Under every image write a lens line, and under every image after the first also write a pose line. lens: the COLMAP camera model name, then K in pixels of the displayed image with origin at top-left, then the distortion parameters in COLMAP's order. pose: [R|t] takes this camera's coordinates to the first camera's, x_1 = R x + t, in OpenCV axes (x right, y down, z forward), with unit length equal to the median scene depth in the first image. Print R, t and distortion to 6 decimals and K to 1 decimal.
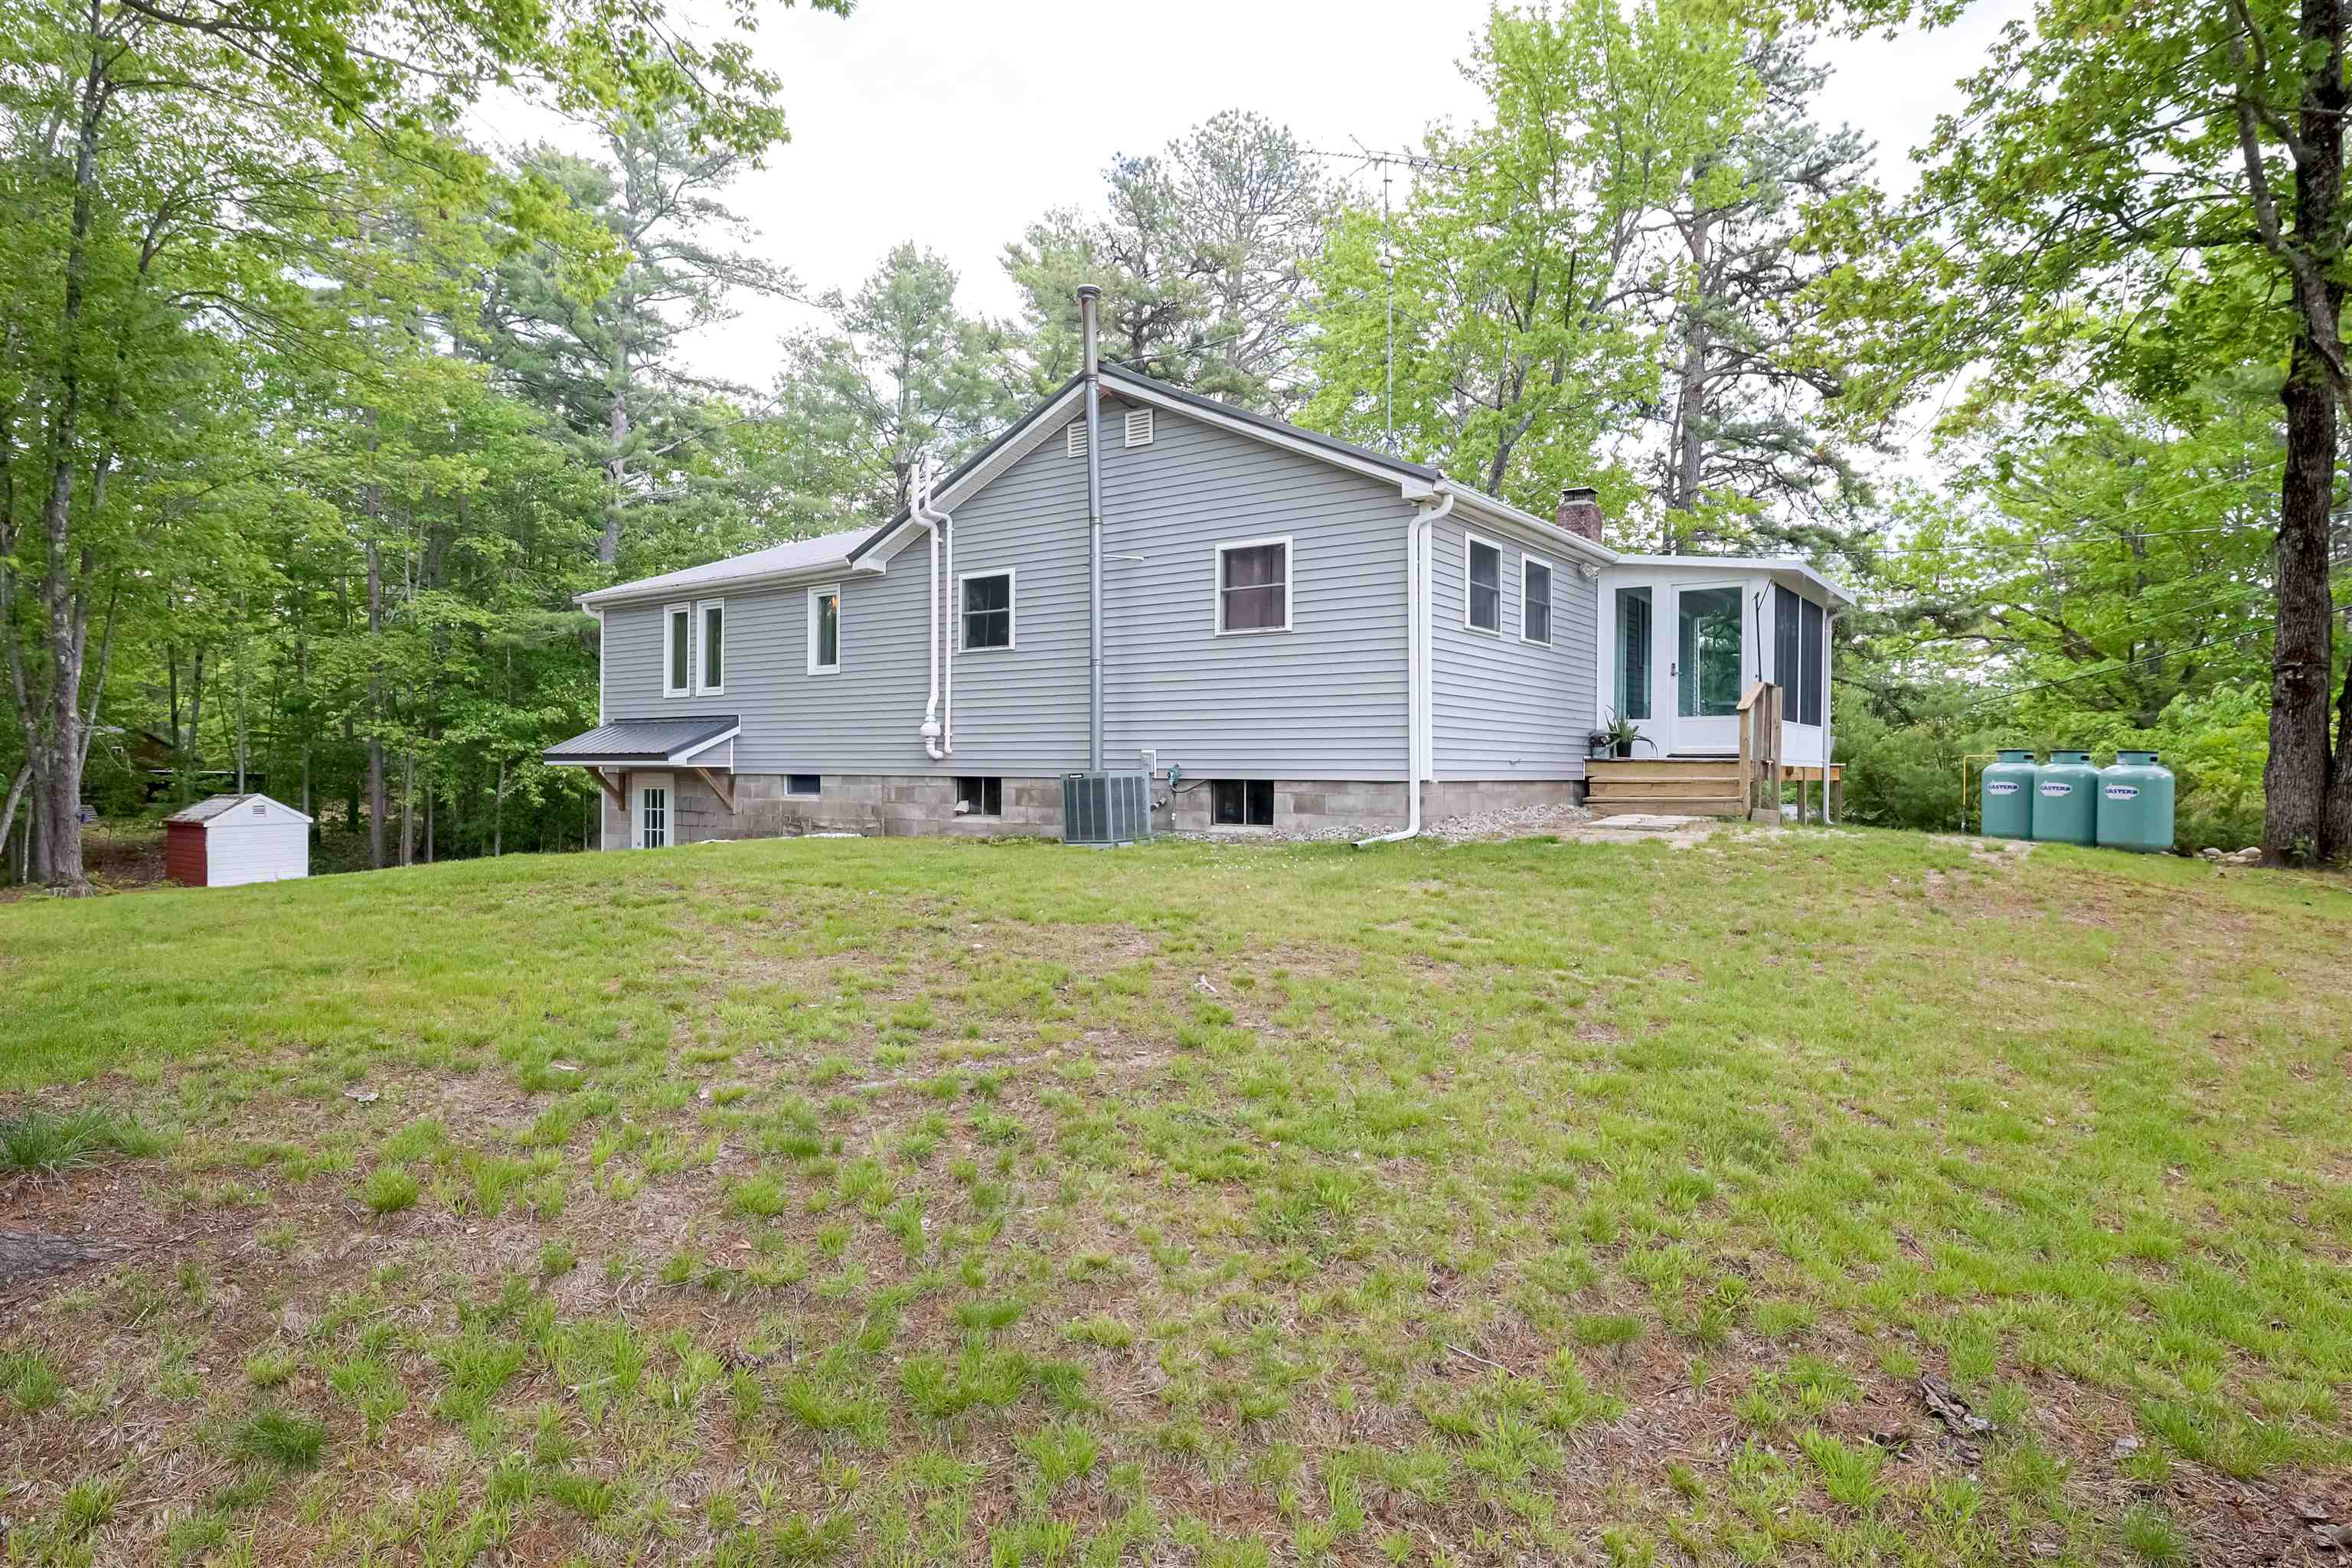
lens RADIAL K [[1331.8, 0, 1180.0], [0, 1331.8, 782.0], [0, 0, 1]] dist [-0.004826, 0.000523]
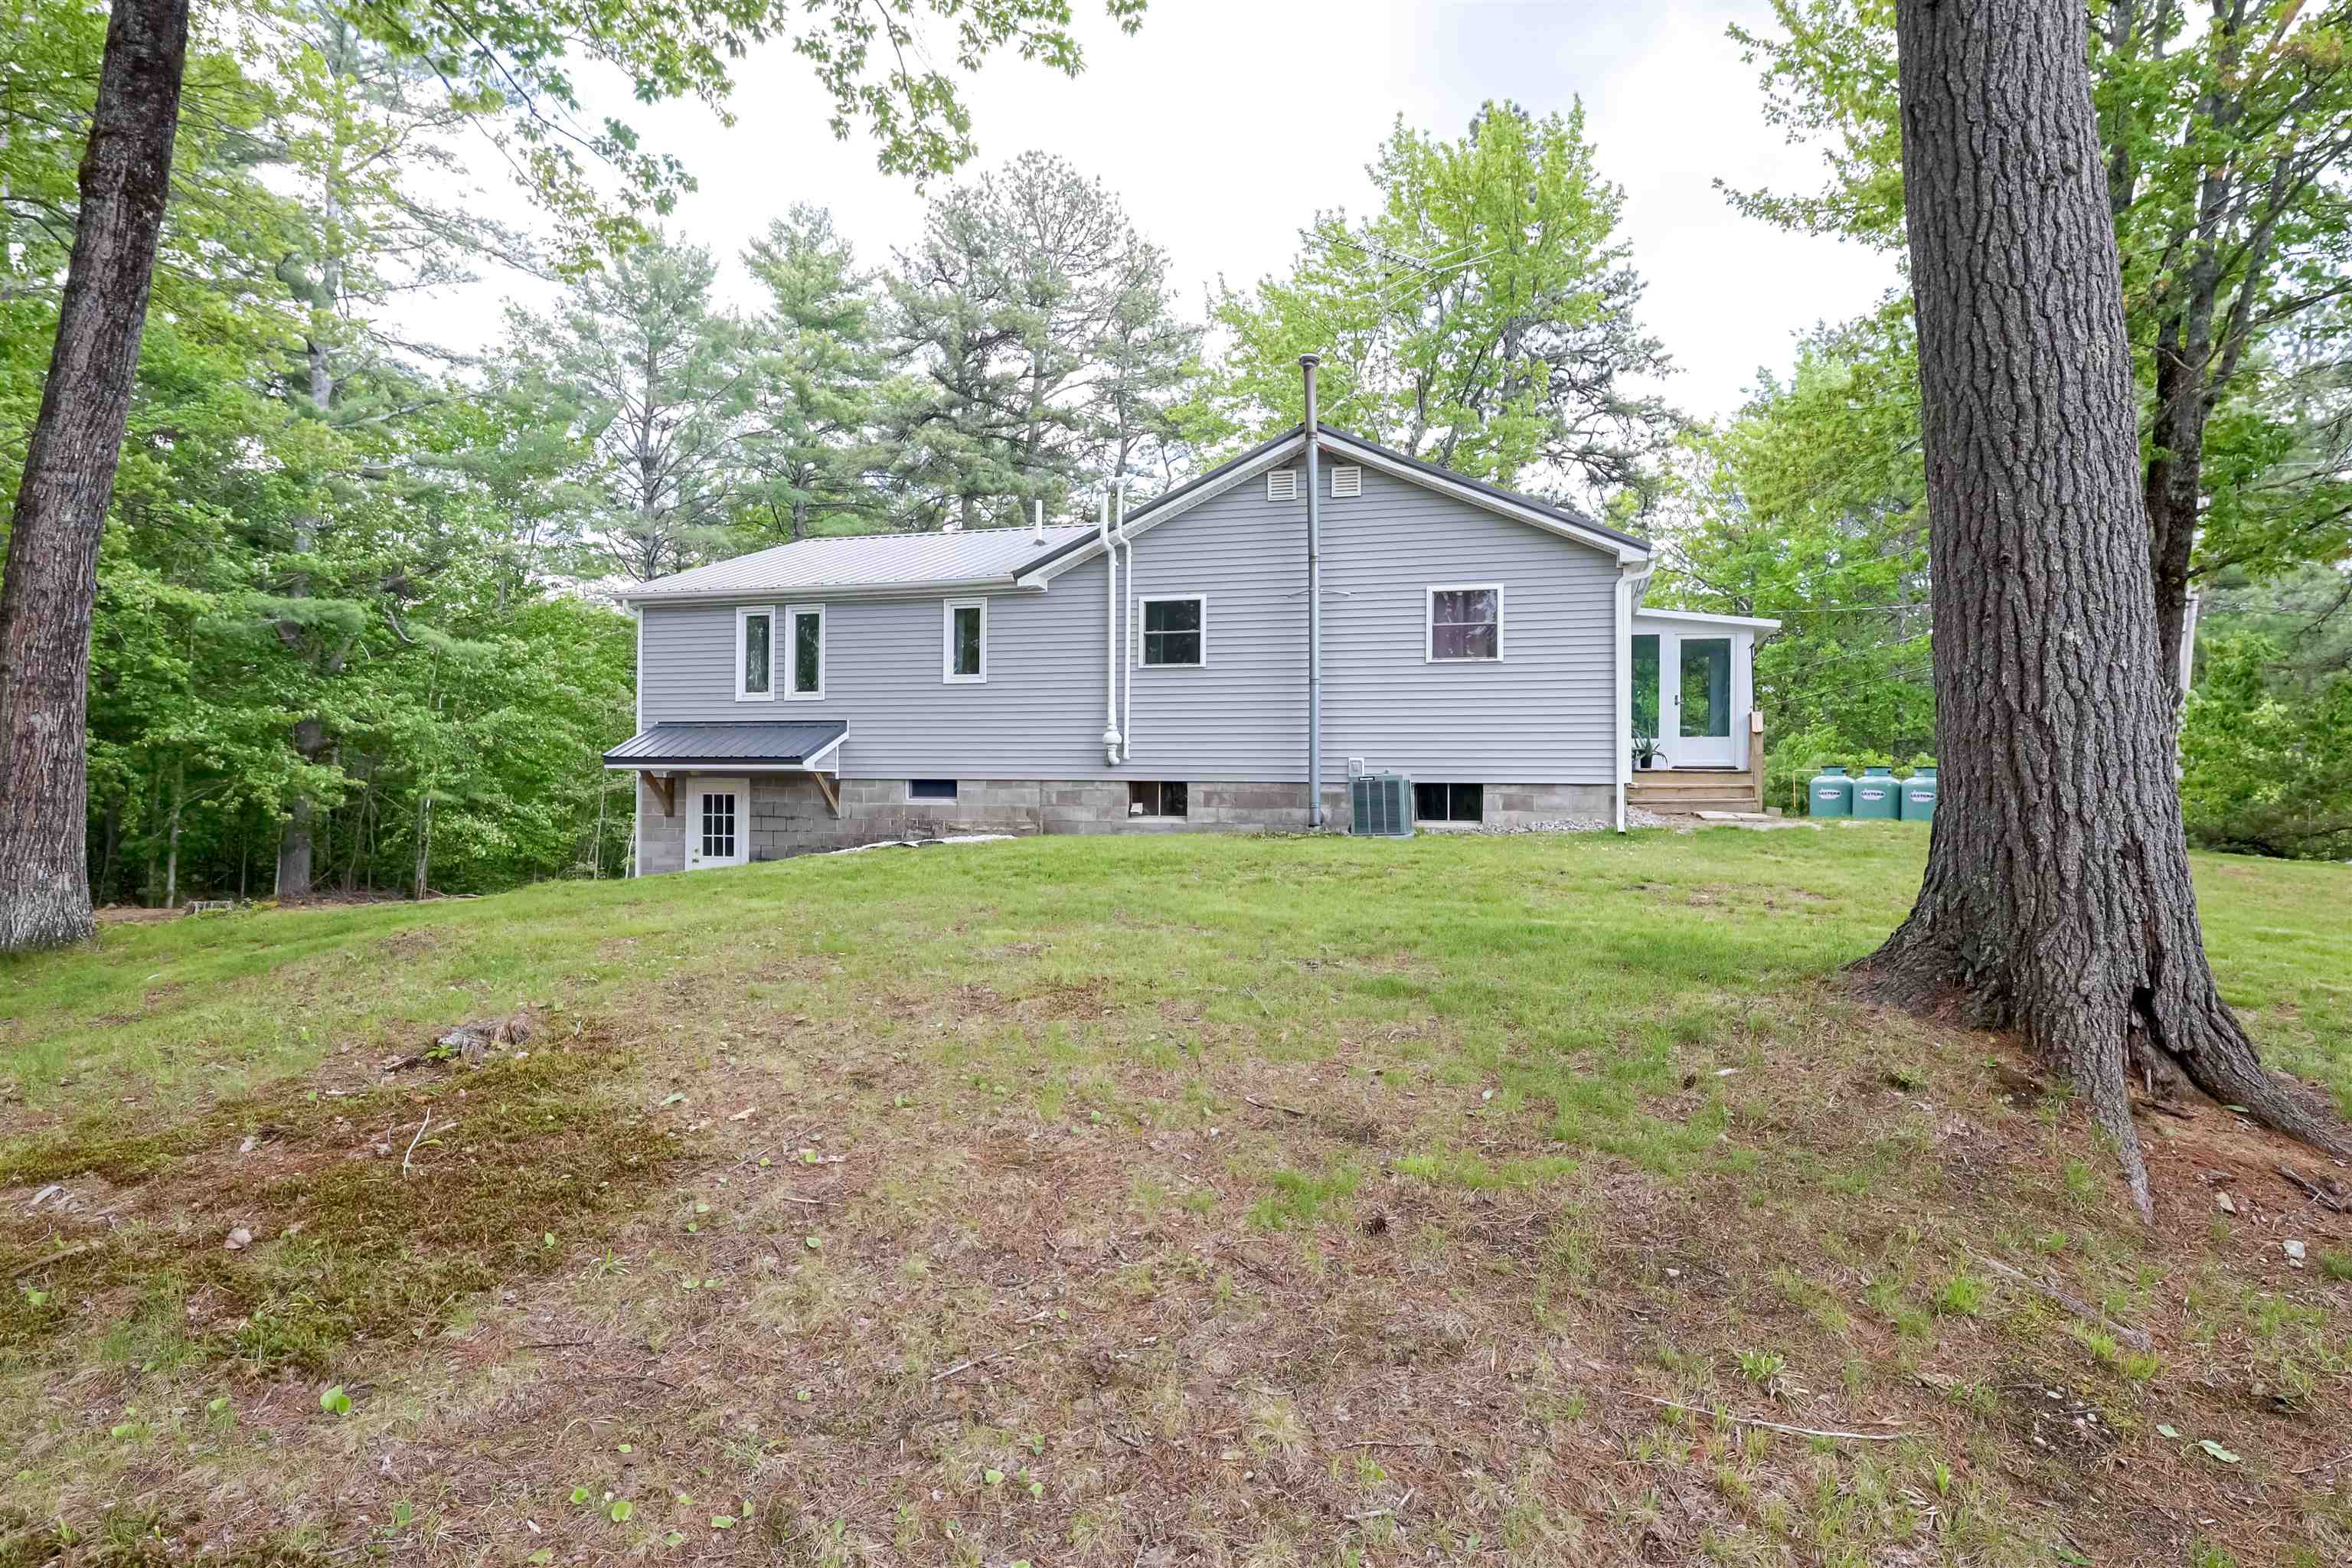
lens RADIAL K [[1331.8, 0, 1168.4], [0, 1331.8, 794.4], [0, 0, 1]] dist [-0.004826, 0.000523]
pose [[0.939776, 0.001702, 0.341788, -0.514789], [-0.000304, 0.999991, -0.004142, 0.011457], [-0.341792, 0.003789, 0.939768, -0.037667]]
